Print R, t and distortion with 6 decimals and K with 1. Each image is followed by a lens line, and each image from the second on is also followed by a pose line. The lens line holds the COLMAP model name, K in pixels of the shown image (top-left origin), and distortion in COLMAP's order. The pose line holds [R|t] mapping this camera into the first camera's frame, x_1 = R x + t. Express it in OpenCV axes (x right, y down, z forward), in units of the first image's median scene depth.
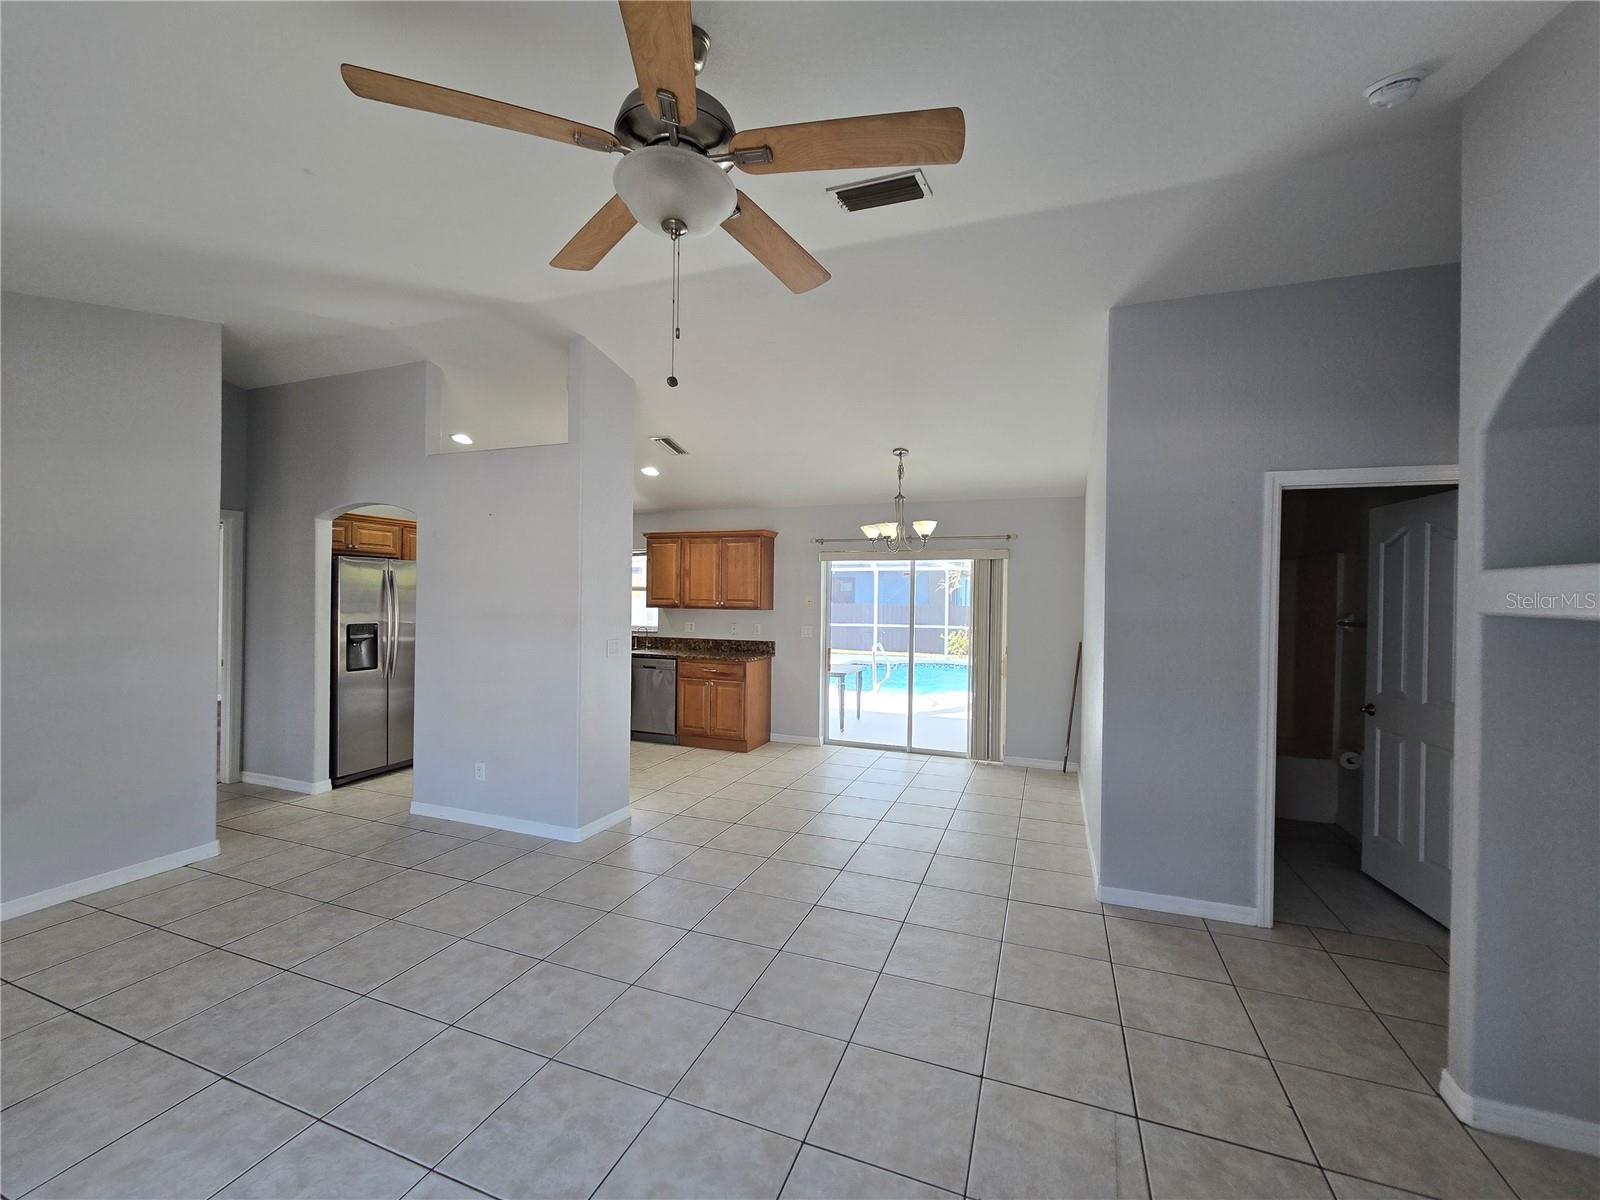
lens RADIAL K [[658.0, 0, 812.6], [0, 658.0, 596.9], [0, 0, 1]] dist [0.001610, -0.000118]
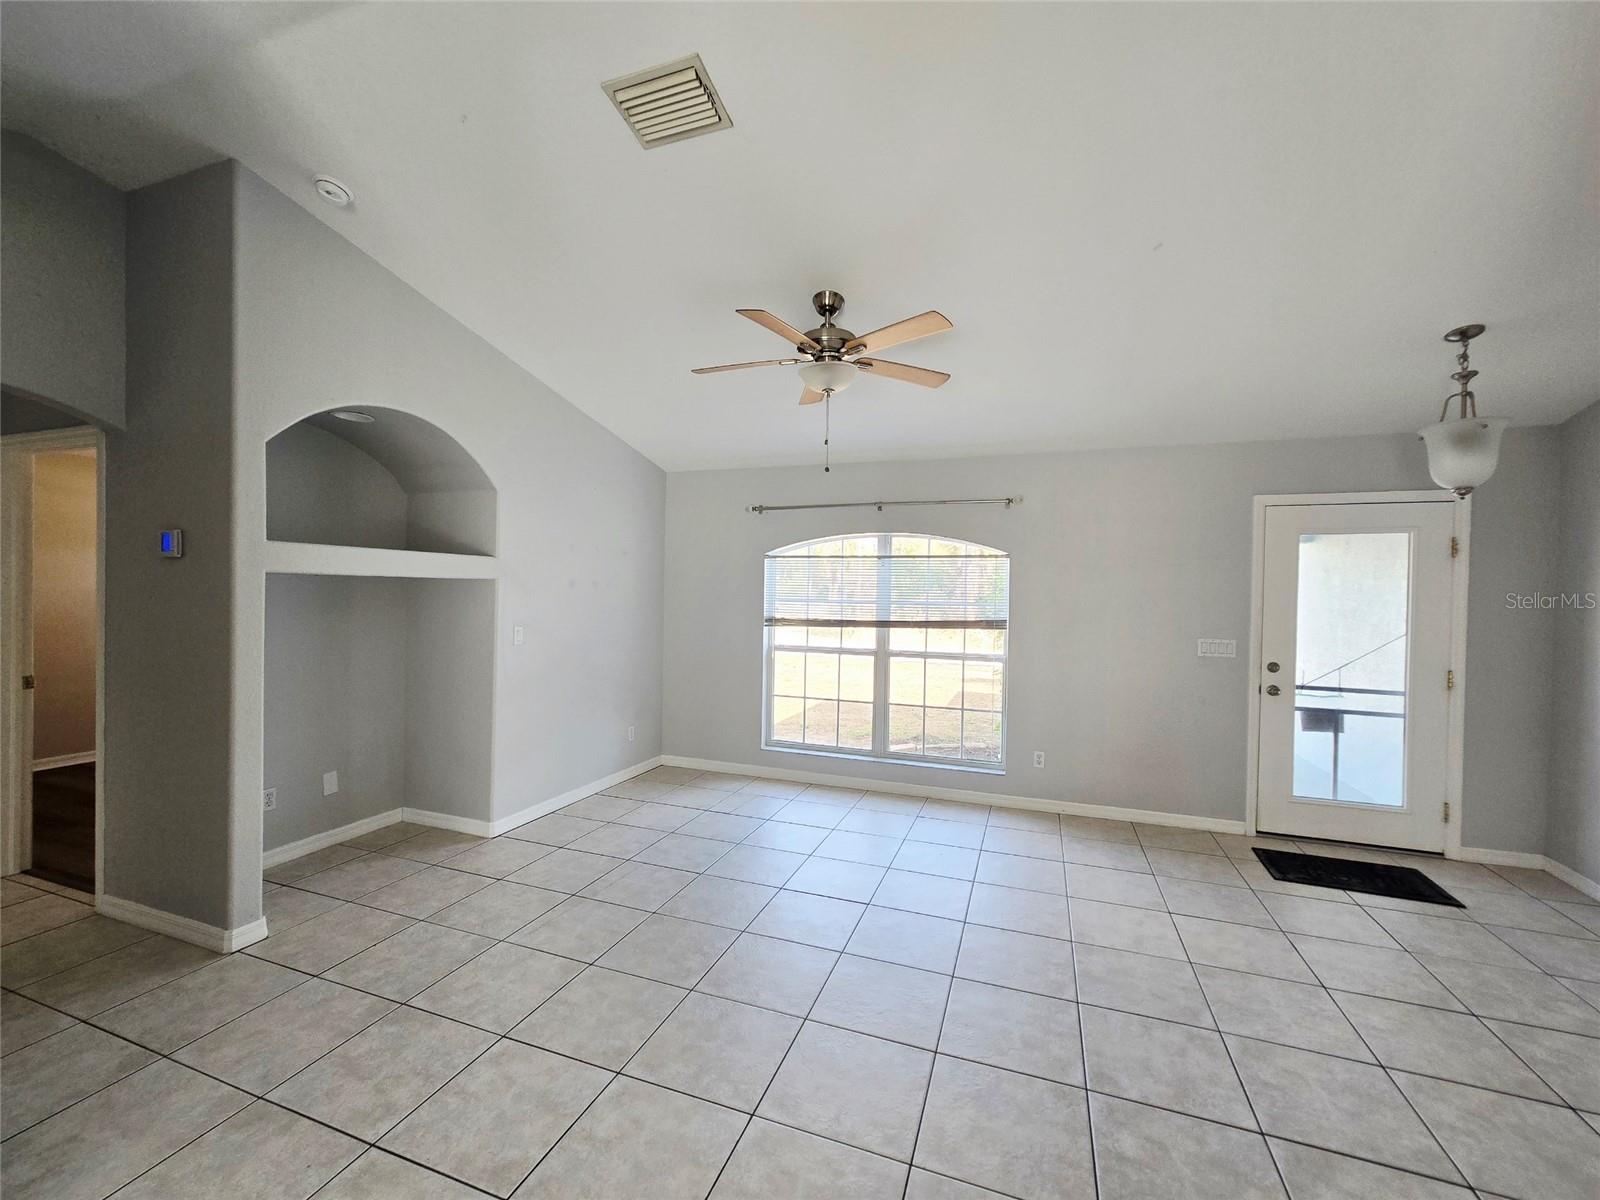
lens RADIAL K [[658.0, 0, 800.6], [0, 658.0, 599.8], [0, 0, 1]] dist [0.001610, -0.000118]
pose [[-0.999441, -0.030056, -0.014669, -0.065666], [-0.030269, 0.999436, 0.014531, 0.017003], [0.014224, 0.014967, -0.999787, 1.505440]]
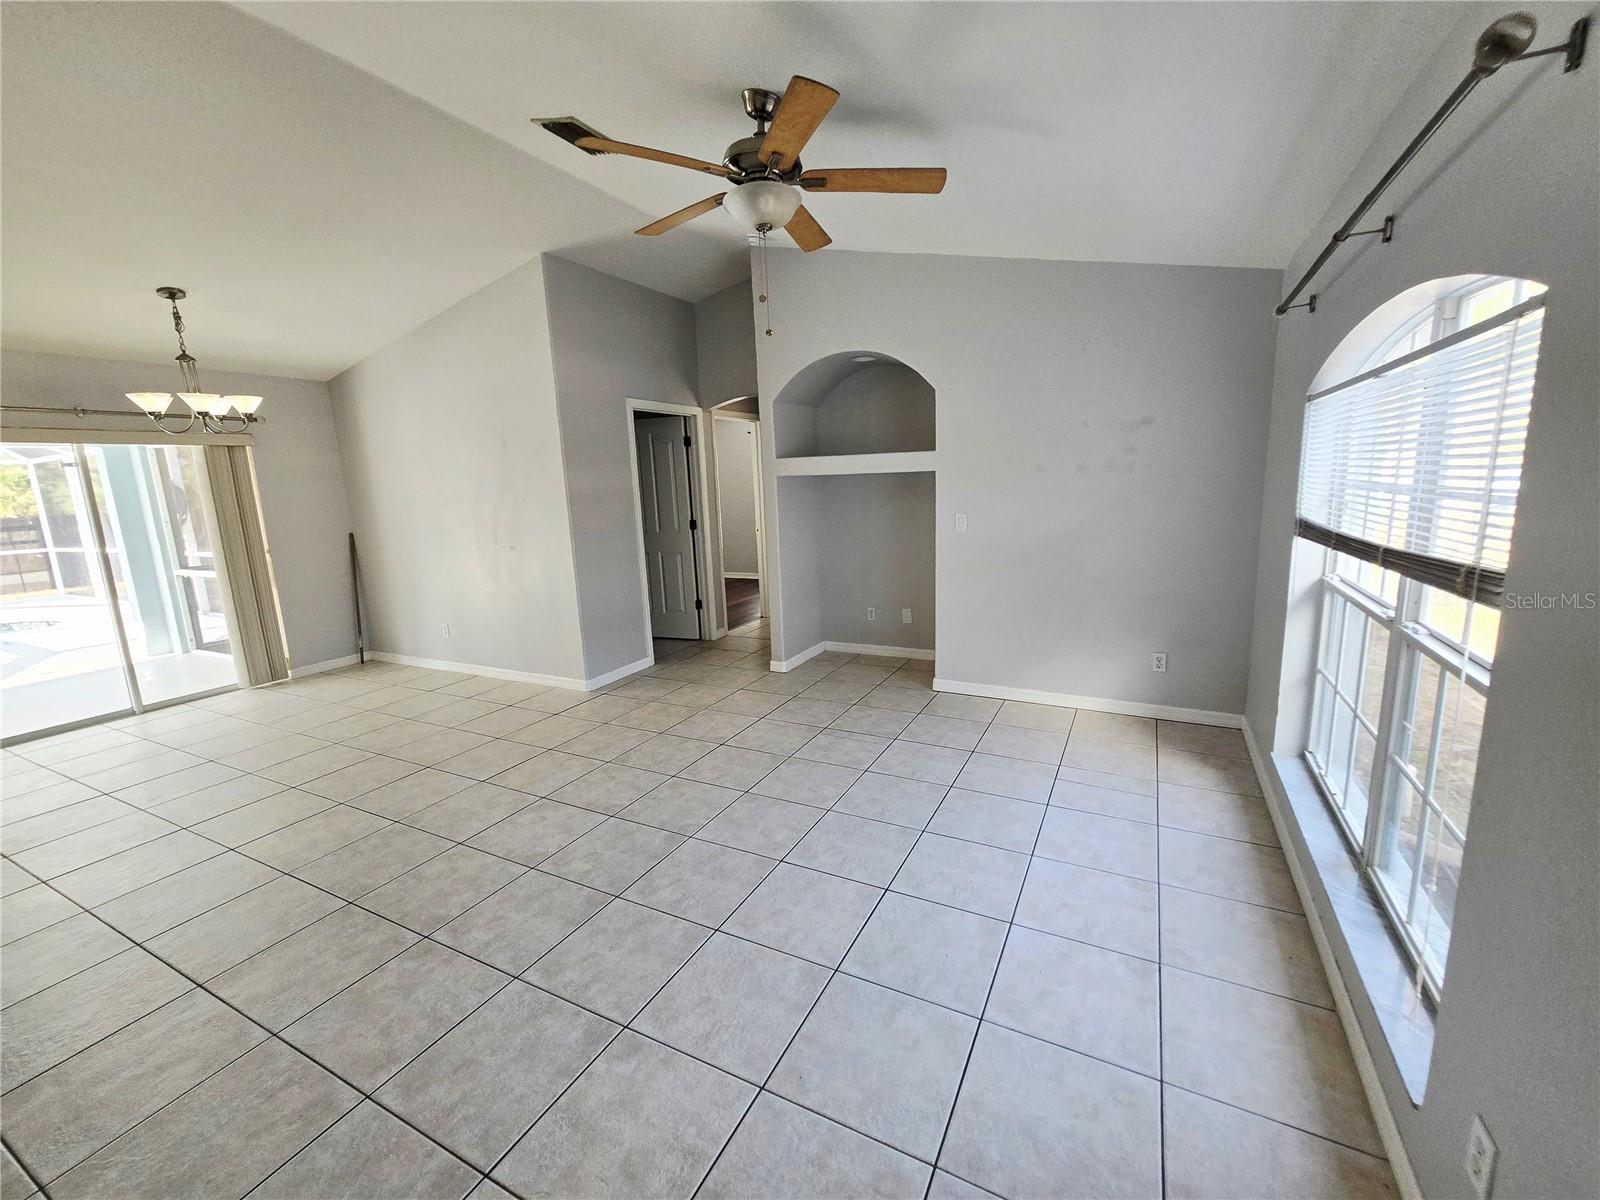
lens RADIAL K [[658.0, 0, 803.9], [0, 658.0, 595.4], [0, 0, 1]] dist [0.001610, -0.000118]
pose [[0.116336, -0.194576, 0.973964, -0.949271], [0.040738, 0.980732, 0.191063, -0.004292], [-0.992374, 0.017450, 0.122021, 0.375403]]
